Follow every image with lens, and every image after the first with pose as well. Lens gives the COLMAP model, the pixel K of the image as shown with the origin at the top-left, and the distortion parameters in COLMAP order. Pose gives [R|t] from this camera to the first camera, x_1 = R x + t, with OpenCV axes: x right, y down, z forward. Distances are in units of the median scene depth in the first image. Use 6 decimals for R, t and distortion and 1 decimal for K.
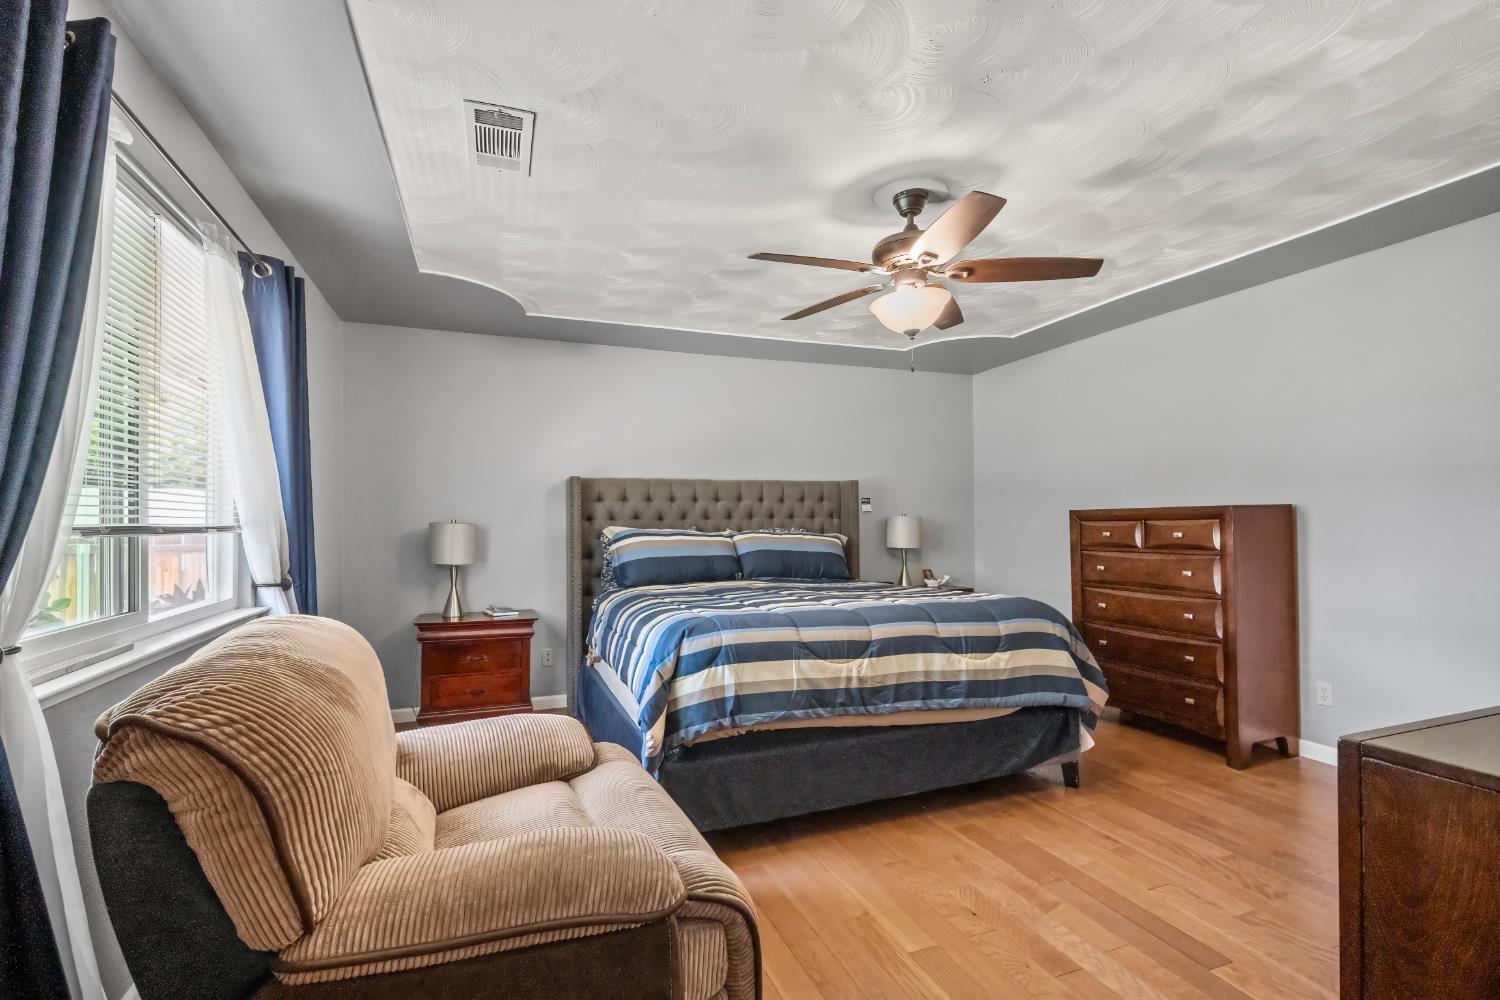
lens RADIAL K [[681.6, 0, 758.5], [0, 681.6, 511.0], [0, 0, 1]] dist [0.021352, -0.001568]
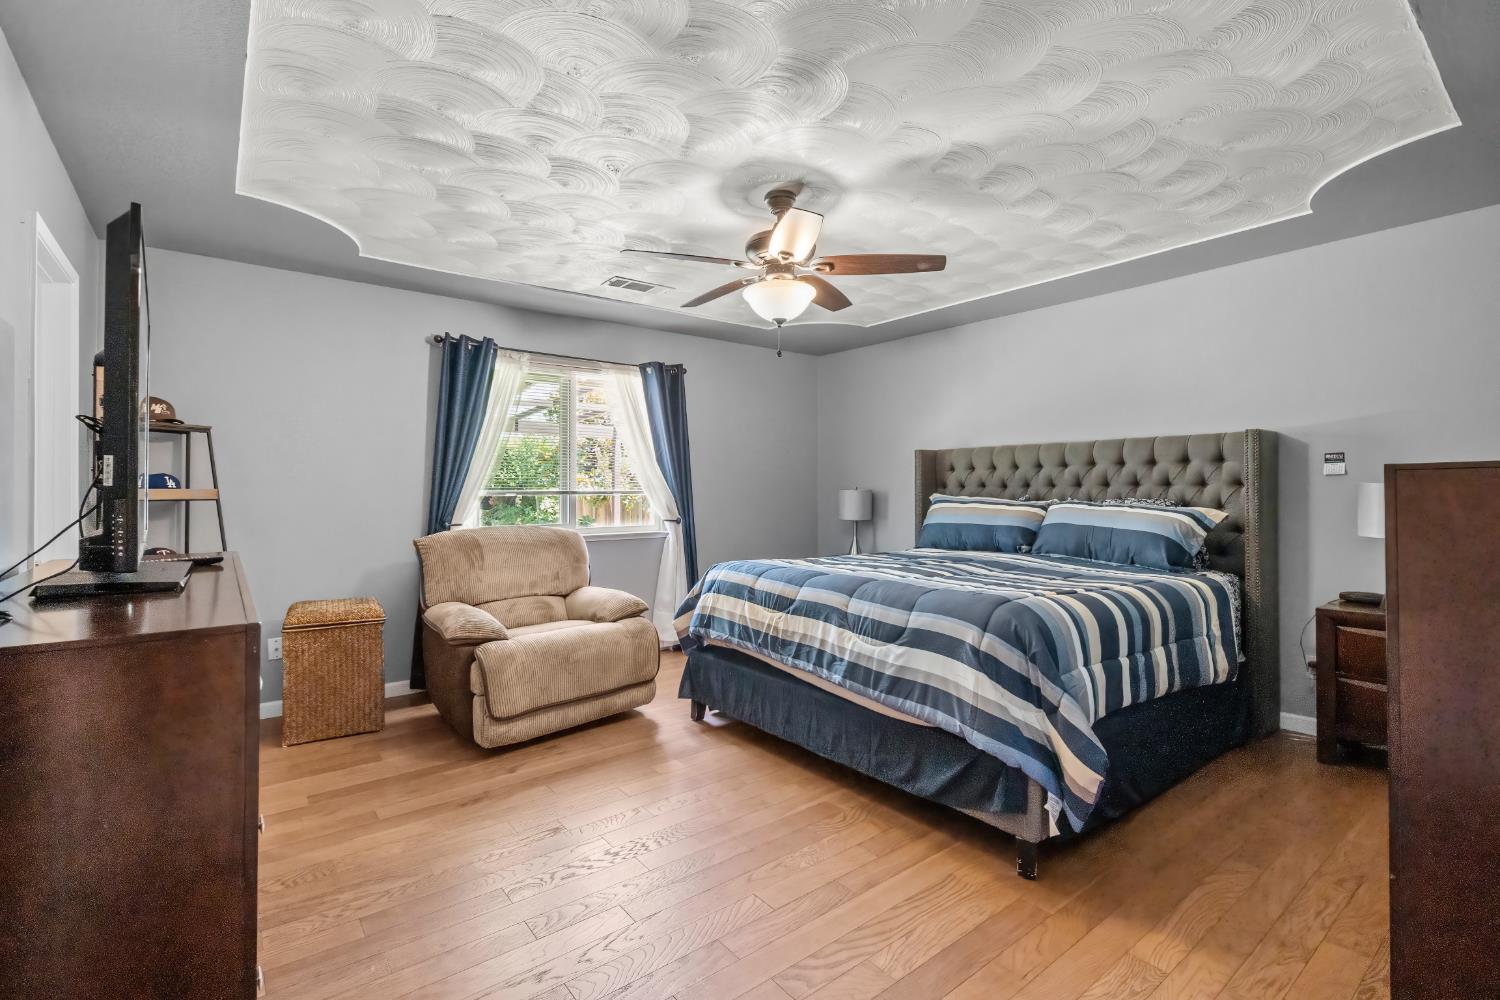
lens RADIAL K [[681.6, 0, 742.1], [0, 681.6, 491.2], [0, 0, 1]] dist [0.021352, -0.001568]
pose [[0.270939, 0.007867, -0.962564, 1.173244], [0.014095, 0.999827, 0.012139, 0.000378], [0.962493, -0.016856, 0.270781, 0.608247]]
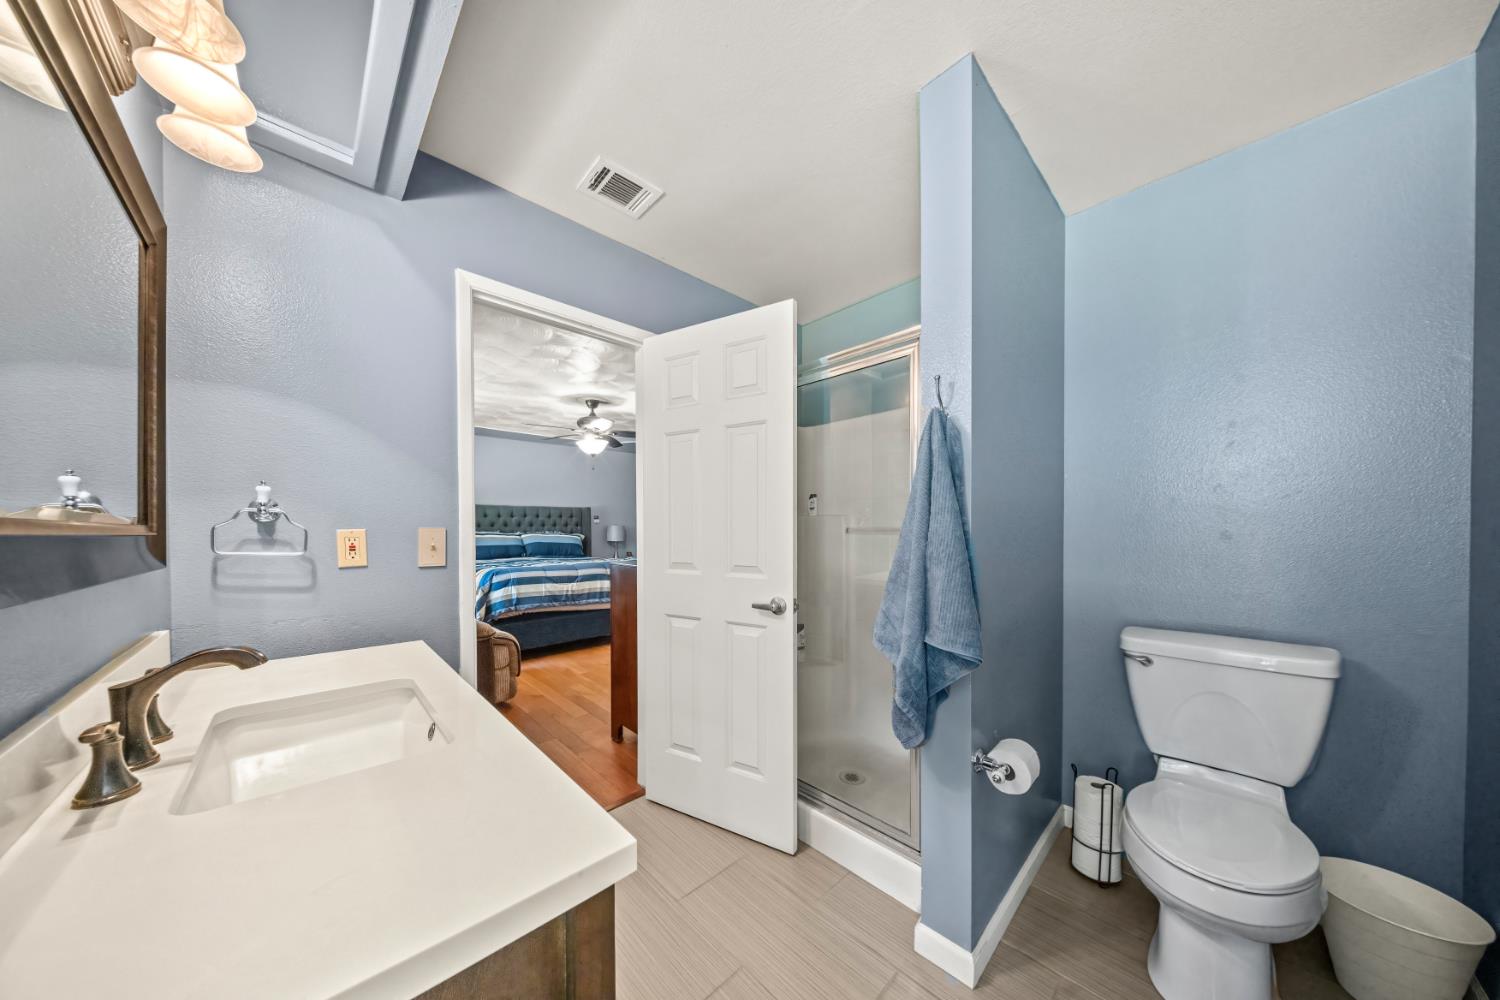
lens RADIAL K [[458.3, 0, 734.4], [0, 458.3, 532.1], [0, 0, 1]] dist [0.001041, 0.000036]
pose [[0.929178, 0.000015, 0.369632, 0.075881], [-0.009540, 0.999668, 0.023943, -0.015568], [-0.369509, -0.025773, 0.928870, -0.746856]]
